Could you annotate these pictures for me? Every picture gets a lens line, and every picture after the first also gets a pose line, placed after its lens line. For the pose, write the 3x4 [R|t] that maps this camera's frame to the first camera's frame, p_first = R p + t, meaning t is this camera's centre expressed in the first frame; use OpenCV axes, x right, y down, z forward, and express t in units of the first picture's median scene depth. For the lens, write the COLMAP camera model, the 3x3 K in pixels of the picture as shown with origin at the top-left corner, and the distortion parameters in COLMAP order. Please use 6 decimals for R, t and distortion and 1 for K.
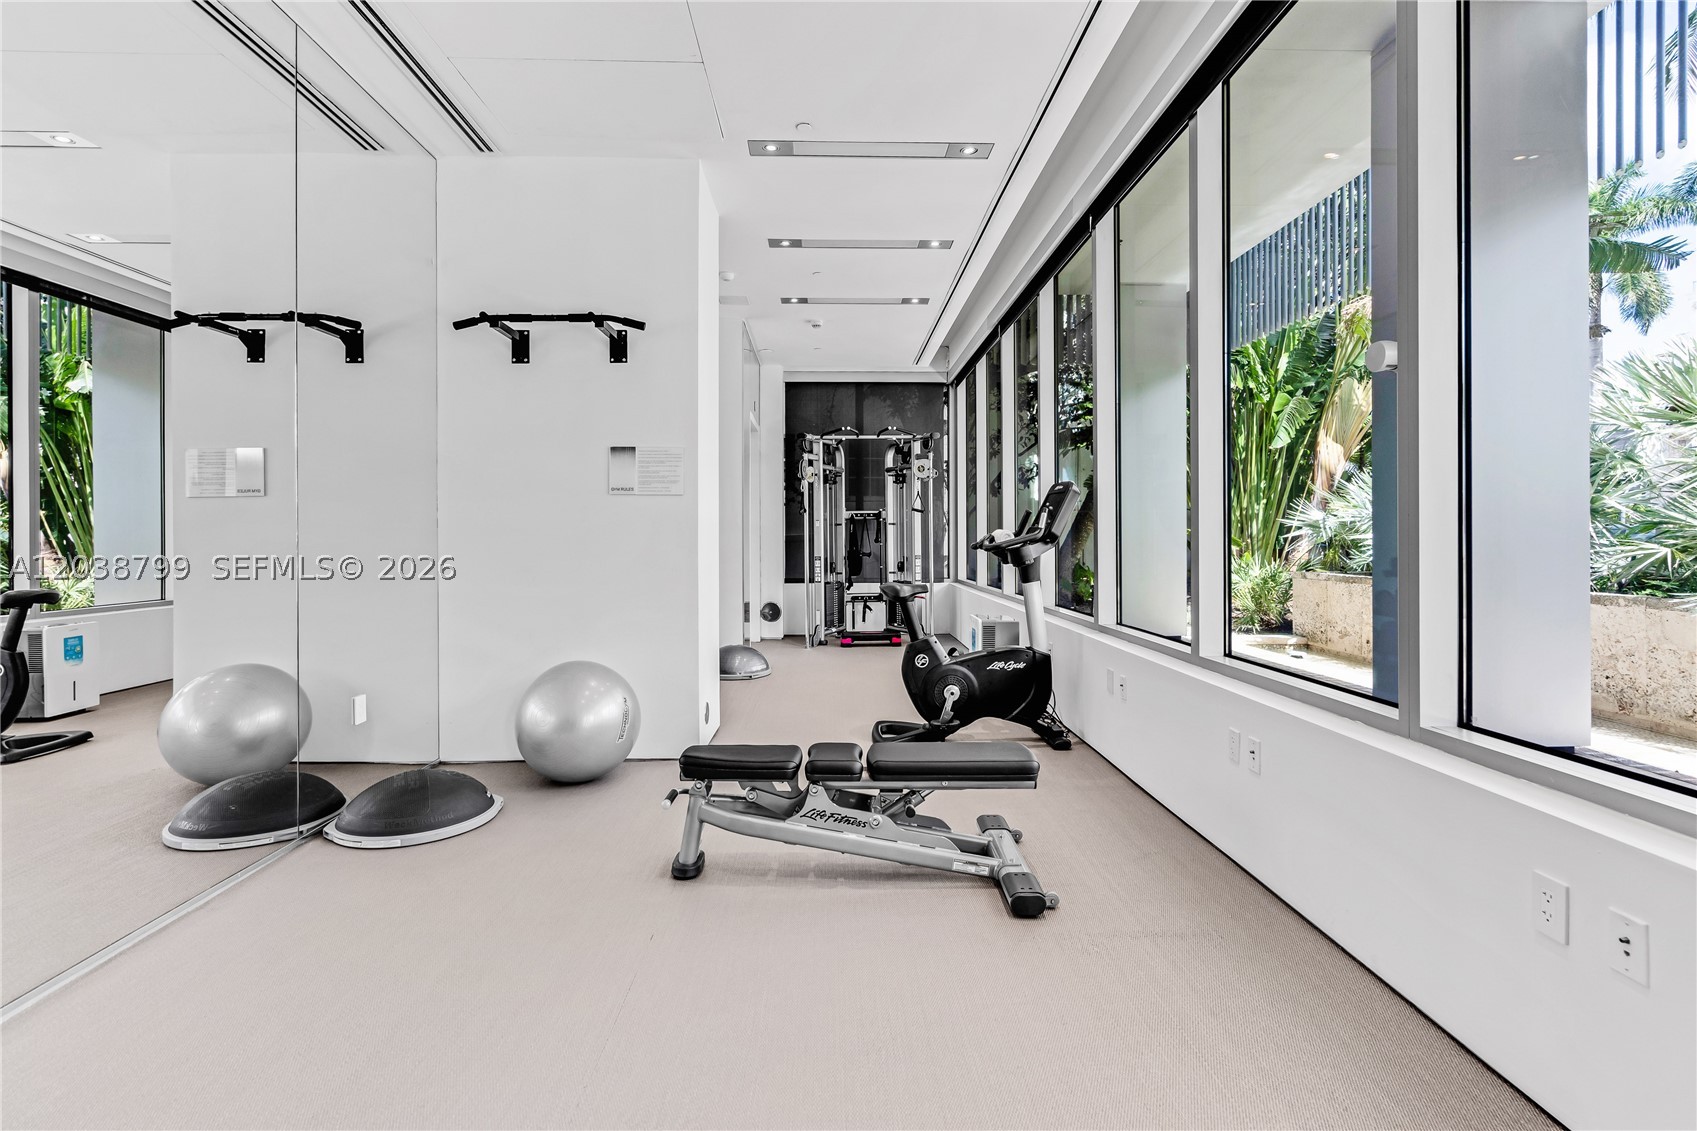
lens RADIAL K [[774.3, 0, 850.5], [0, 774.3, 544.8], [0, 0, 1]] dist [0.001960, 0.000480]
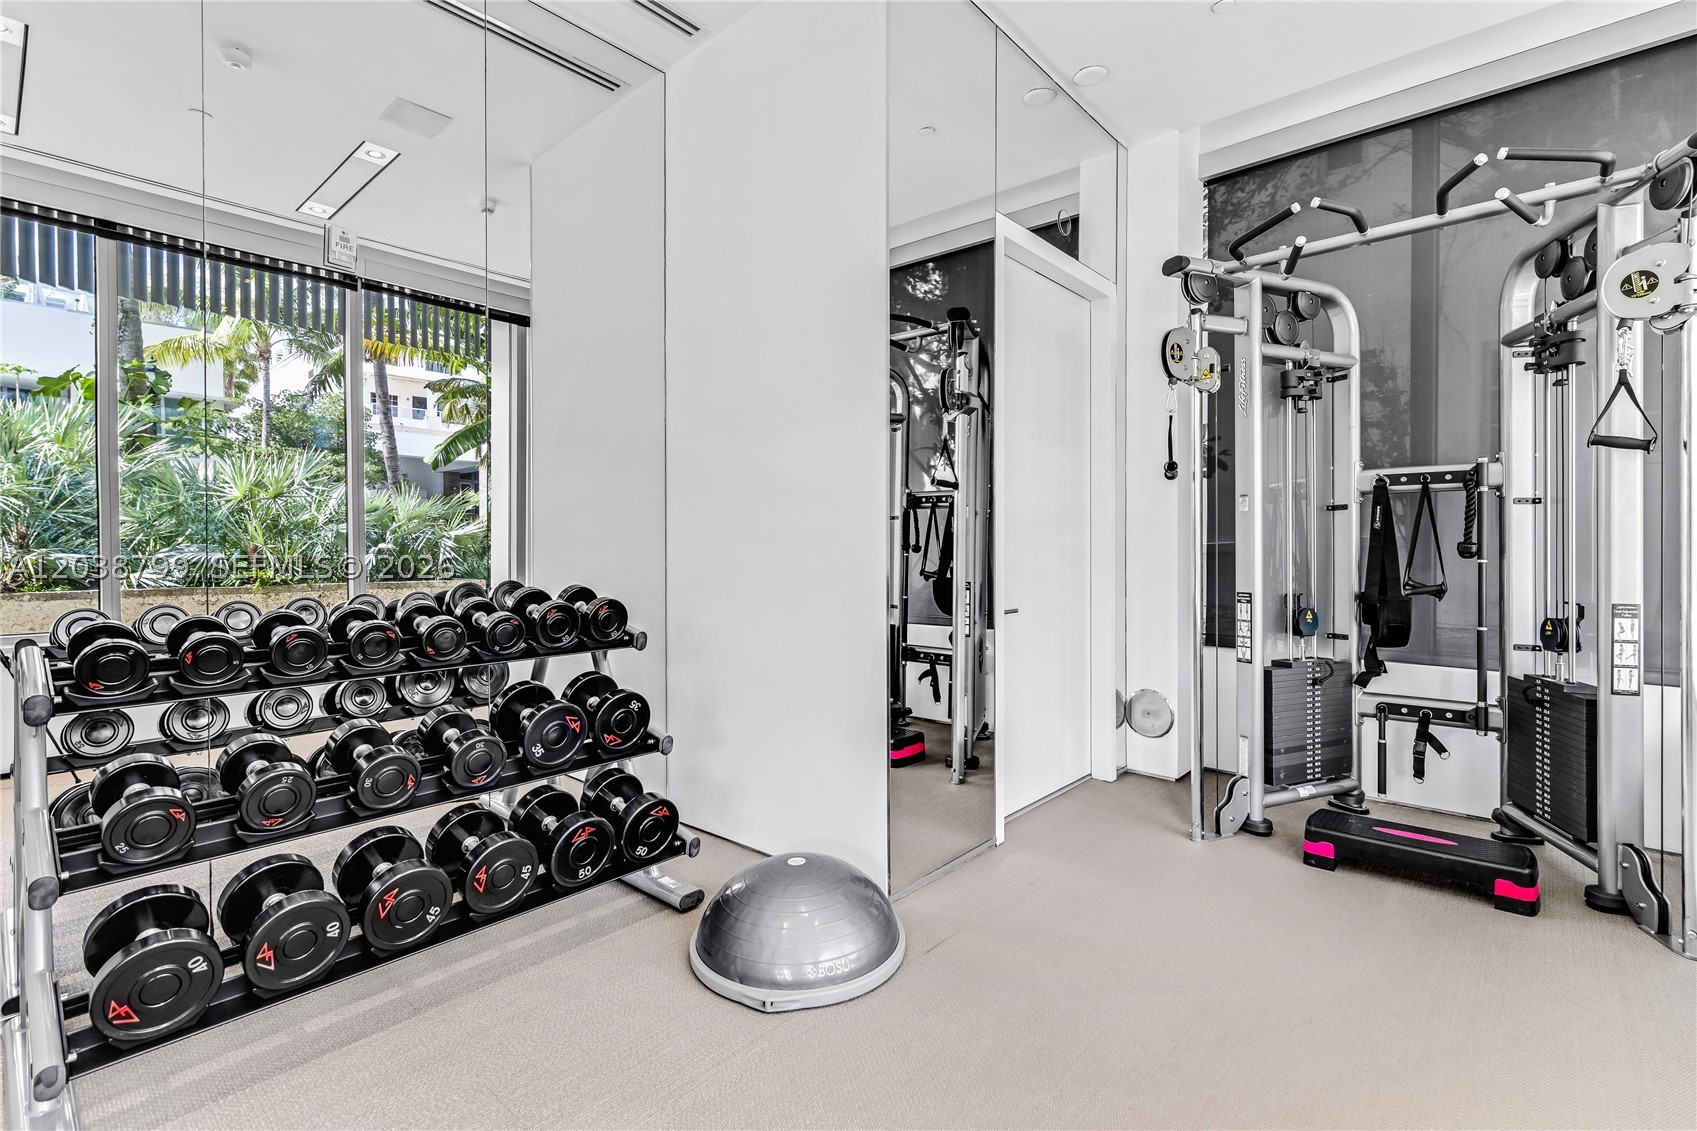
lens RADIAL K [[774.3, 0, 850.5], [0, 774.3, 544.8], [0, 0, 1]] dist [0.001960, 0.000480]
pose [[0.740447, 0.005904, -0.672088, 0.063080], [-0.012426, 0.999911, -0.004906, -0.002975], [0.672000, 0.011984, 0.740455, 0.561880]]
